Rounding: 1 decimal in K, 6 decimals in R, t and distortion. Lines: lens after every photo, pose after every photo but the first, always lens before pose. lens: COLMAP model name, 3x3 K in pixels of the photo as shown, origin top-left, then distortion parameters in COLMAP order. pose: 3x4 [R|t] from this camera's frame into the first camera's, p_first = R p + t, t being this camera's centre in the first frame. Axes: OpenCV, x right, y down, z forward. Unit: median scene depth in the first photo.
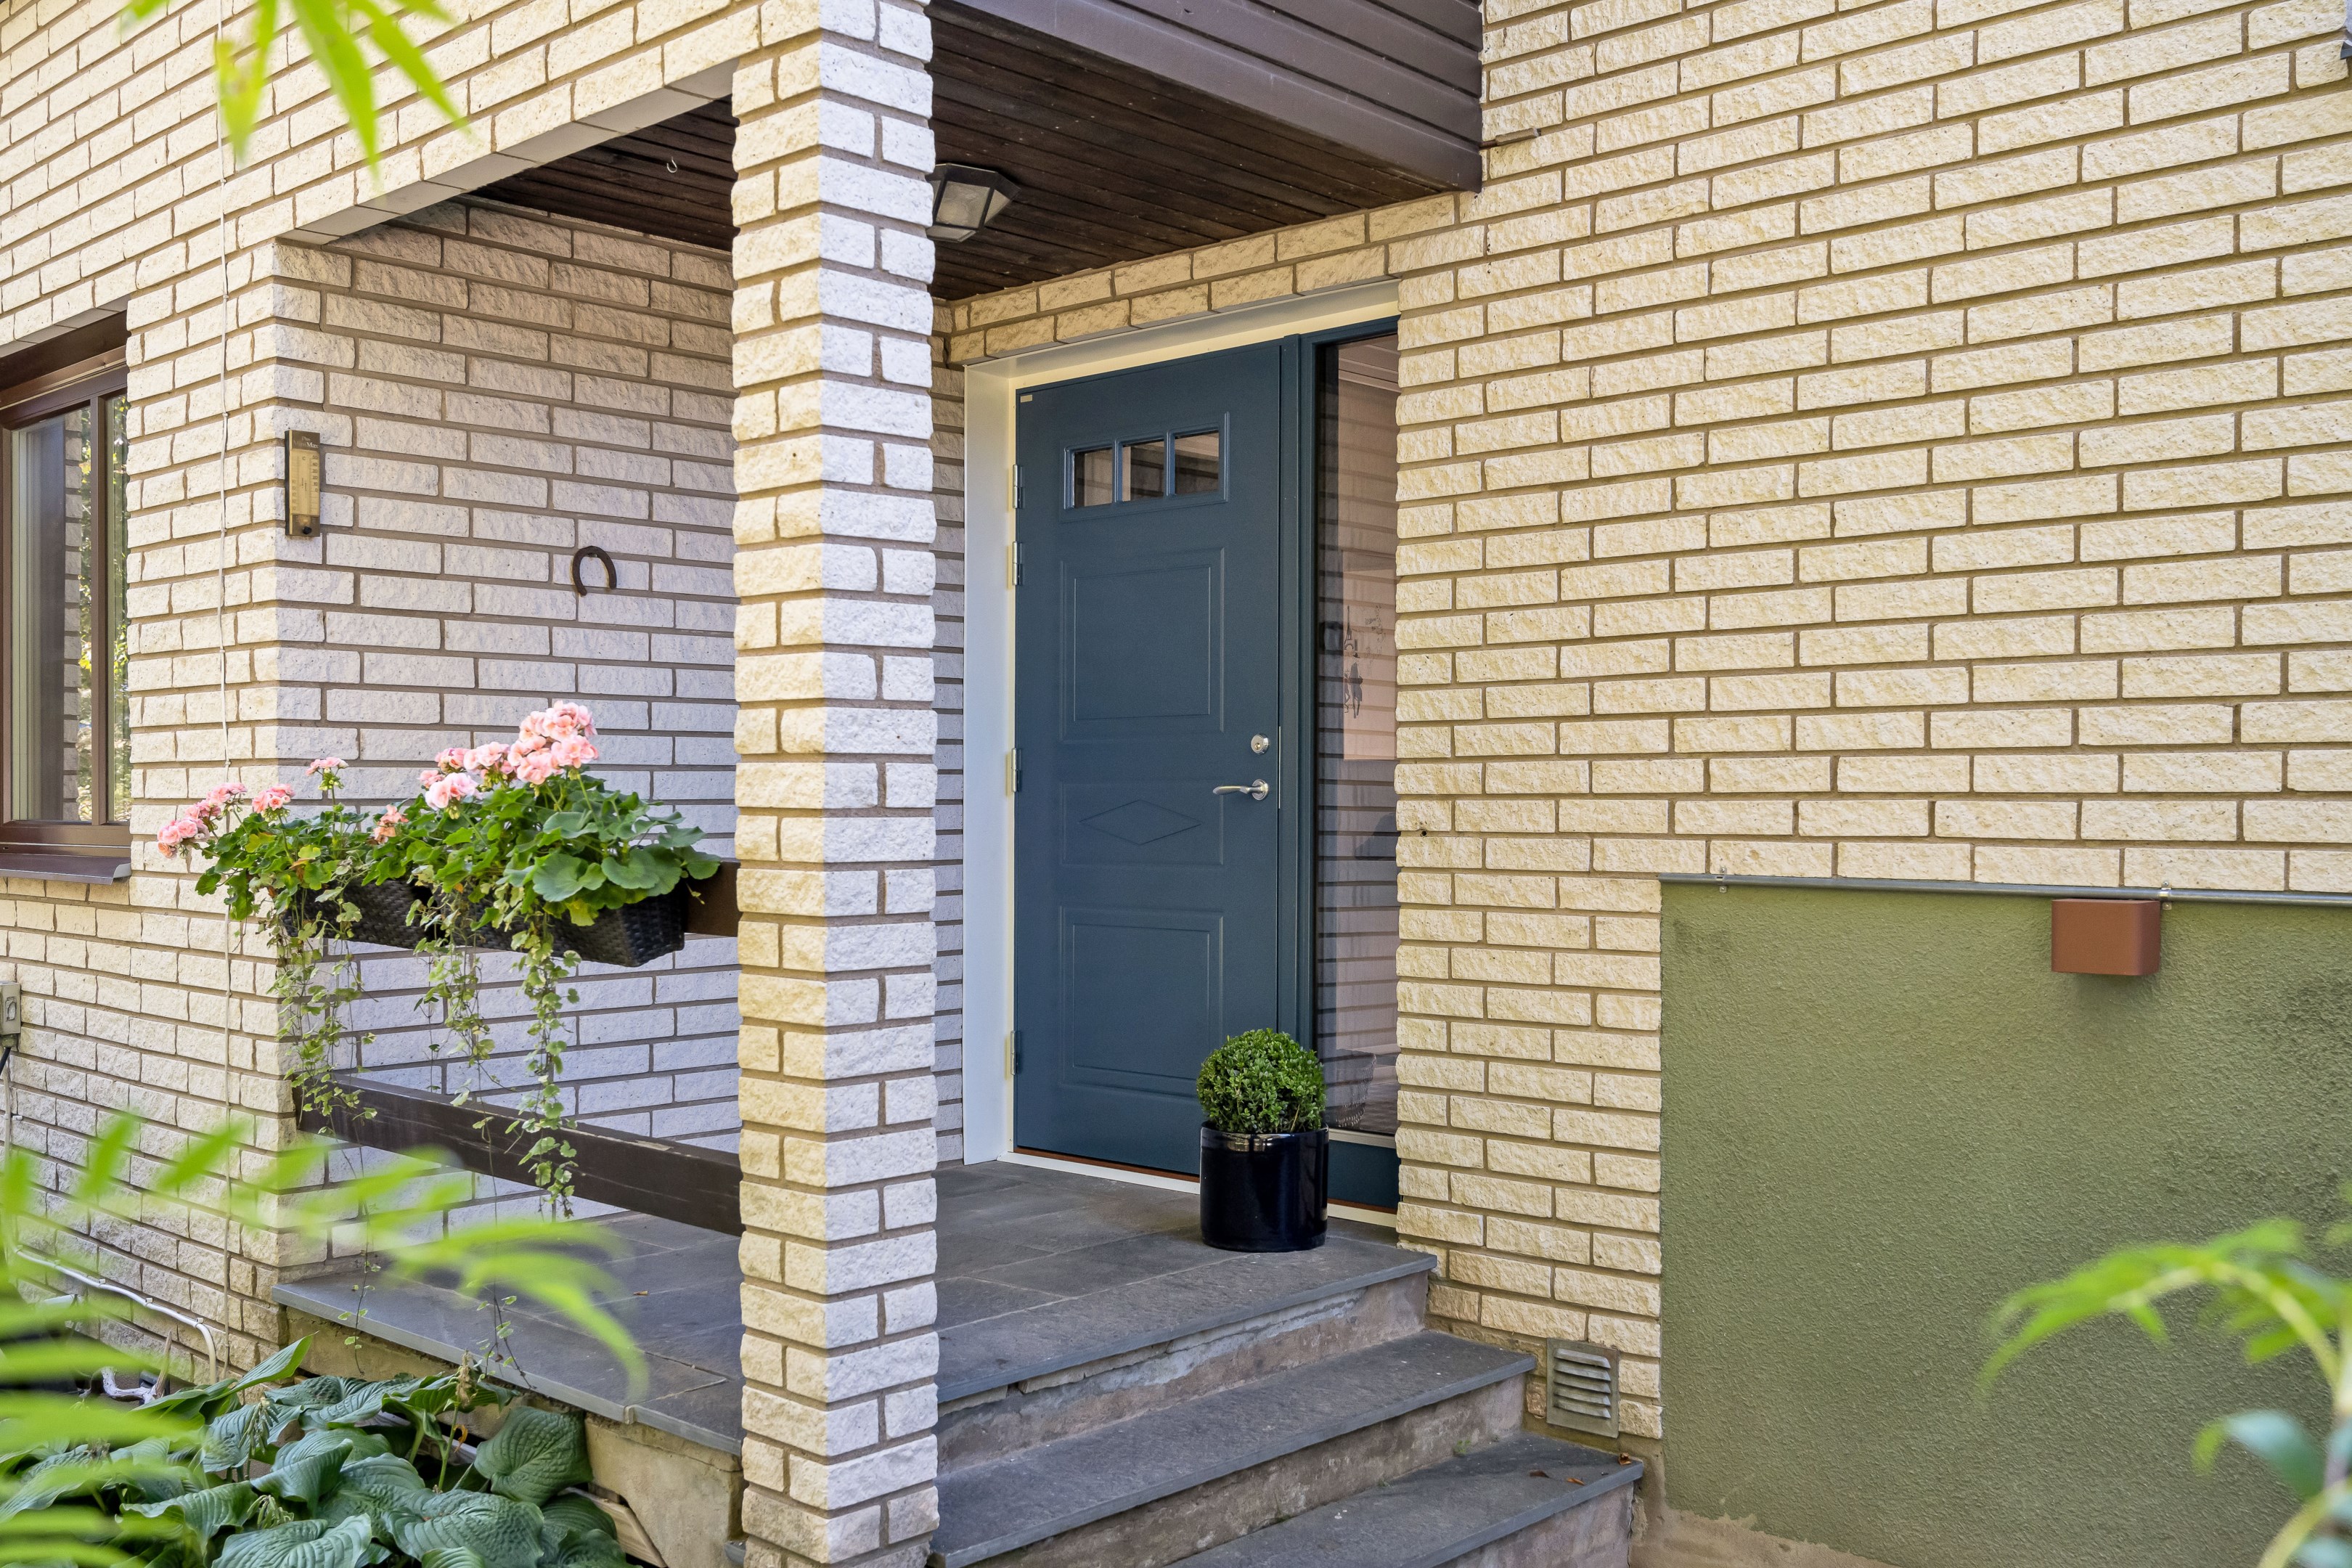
lens RADIAL K [[2143.2, 0, 1175.7], [0, 2143.2, 789.8], [0, 0, 1]] dist [-0.003354, 0.000000]
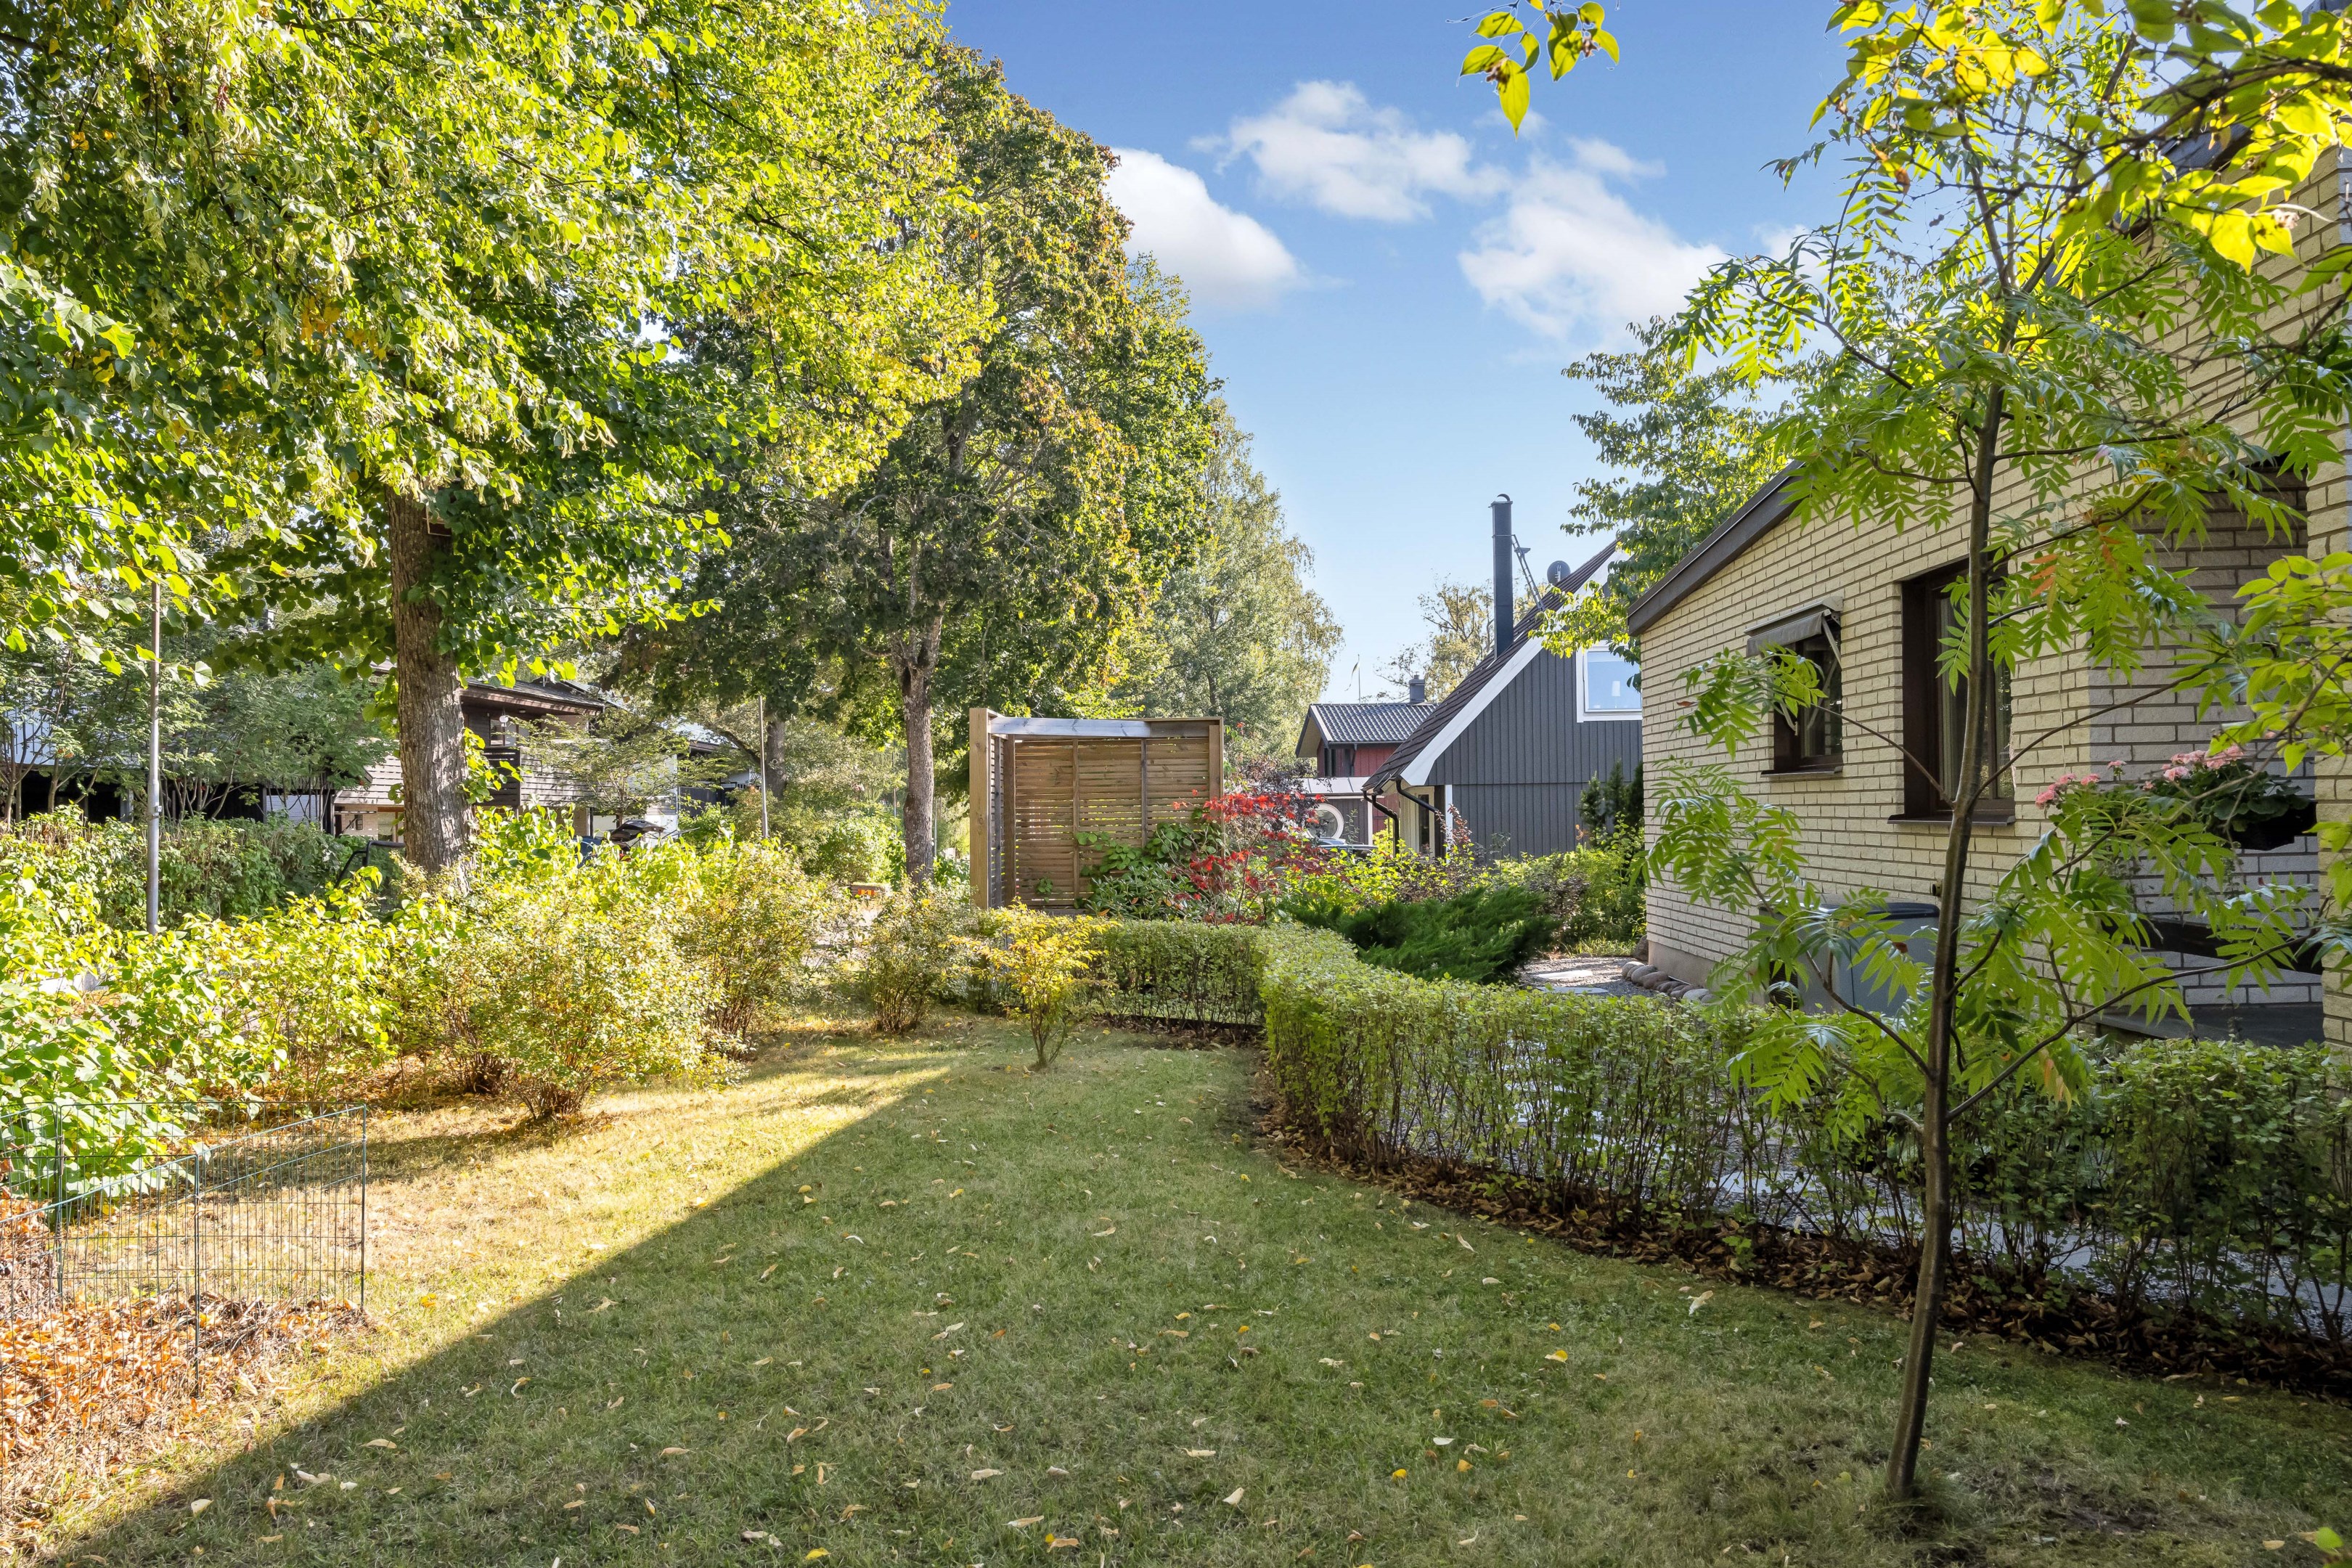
lens RADIAL K [[1789.6, 0, 1175.3], [0, 1789.6, 794.2], [0, 0, 1]] dist [0.003573, 0.001582]
pose [[0.655085, -0.018754, -0.755322, 0.366201], [0.017530, 0.999800, -0.009620, 0.020914], [0.755352, -0.006938, 0.655283, -0.953033]]
